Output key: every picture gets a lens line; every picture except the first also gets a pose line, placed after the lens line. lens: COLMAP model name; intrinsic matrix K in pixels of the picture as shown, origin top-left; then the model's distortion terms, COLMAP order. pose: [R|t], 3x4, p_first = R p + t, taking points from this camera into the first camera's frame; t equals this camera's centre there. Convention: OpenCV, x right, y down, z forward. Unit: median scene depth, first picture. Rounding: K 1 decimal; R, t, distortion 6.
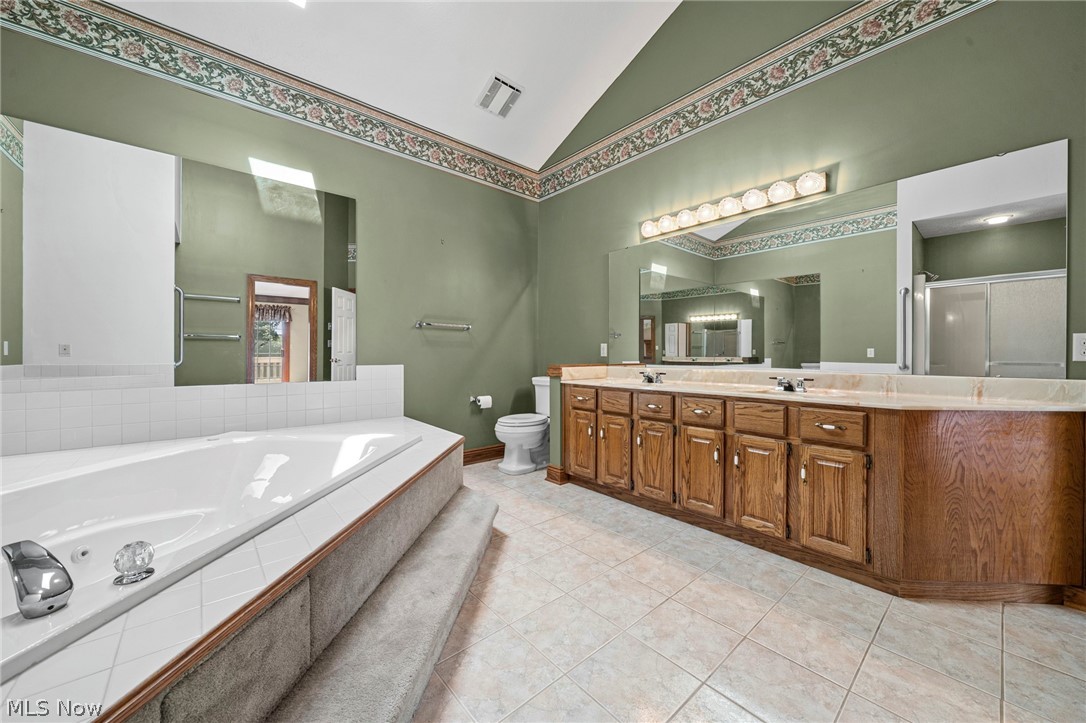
lens RADIAL K [[399.0, 0, 542.1], [0, 399.0, 357.8], [0, 0, 1]] dist [-0.002411, -0.000282]
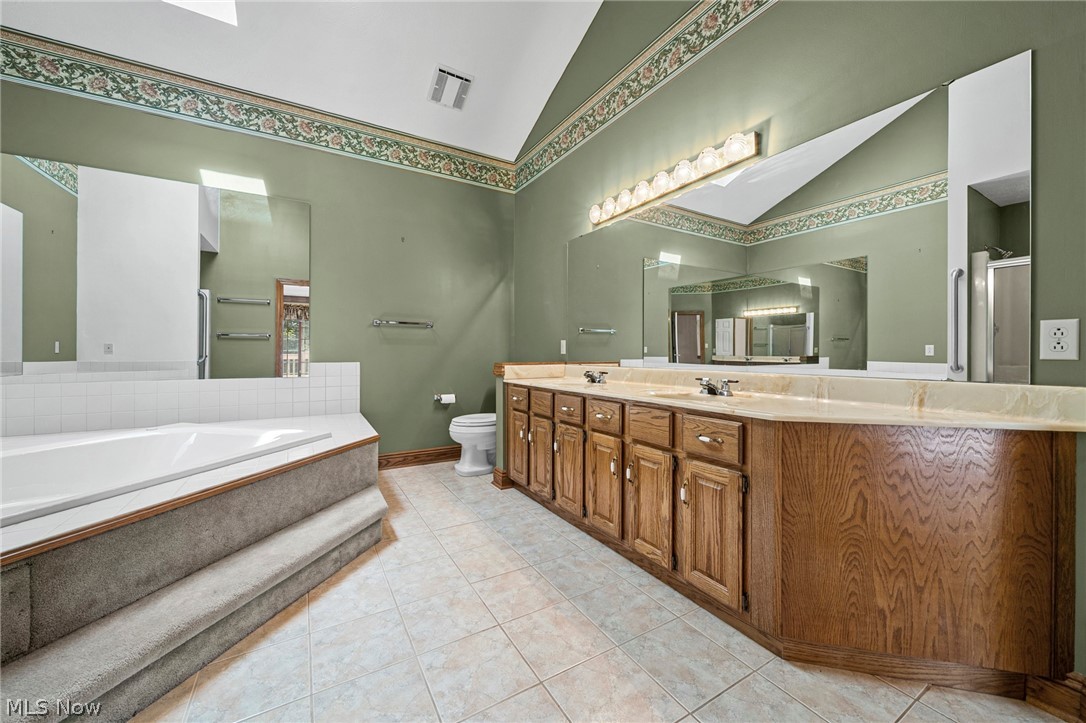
lens RADIAL K [[405.9, 0, 541.1], [0, 405.9, 354.4], [0, 0, 1]] dist [-0.003478, -0.000134]
pose [[0.983982, 0.000483, -0.178269, 0.394777], [-0.001408, 0.999986, -0.005068, 0.002974], [0.178264, 0.005237, 0.983969, 0.086287]]
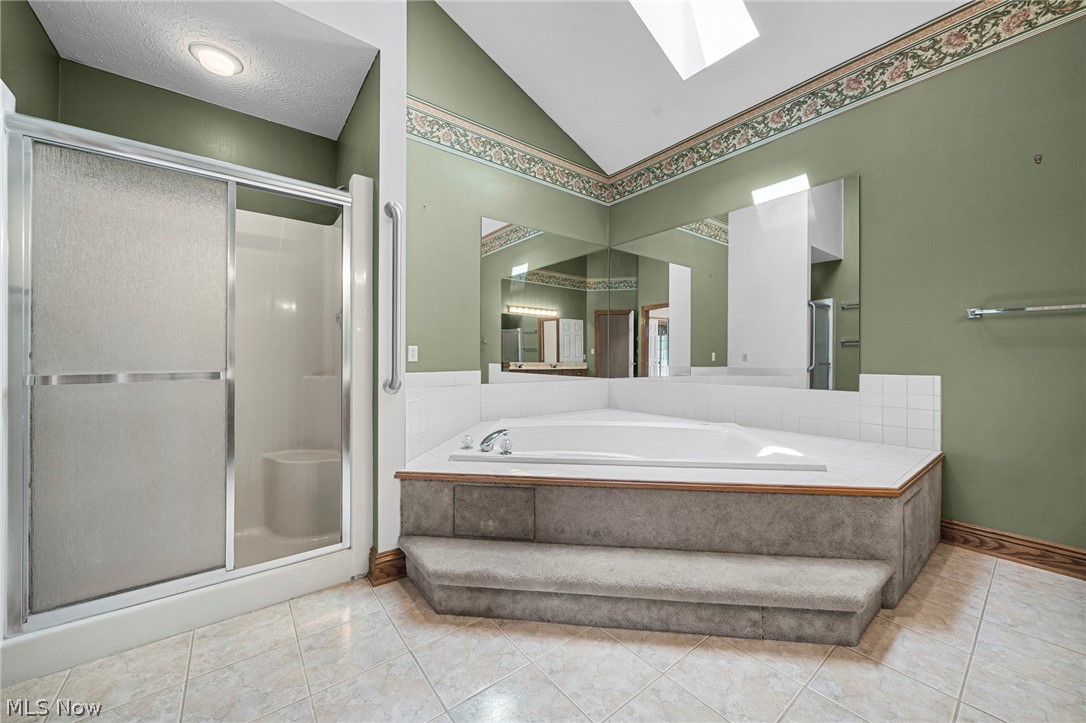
lens RADIAL K [[399.0, 0, 542.1], [0, 399.0, 357.8], [0, 0, 1]] dist [-0.002411, -0.000282]
pose [[-0.050776, -0.006244, -0.998691, 0.492004], [-0.010983, 0.999923, -0.005693, -0.002601], [0.998650, 0.010679, -0.050841, 0.480851]]
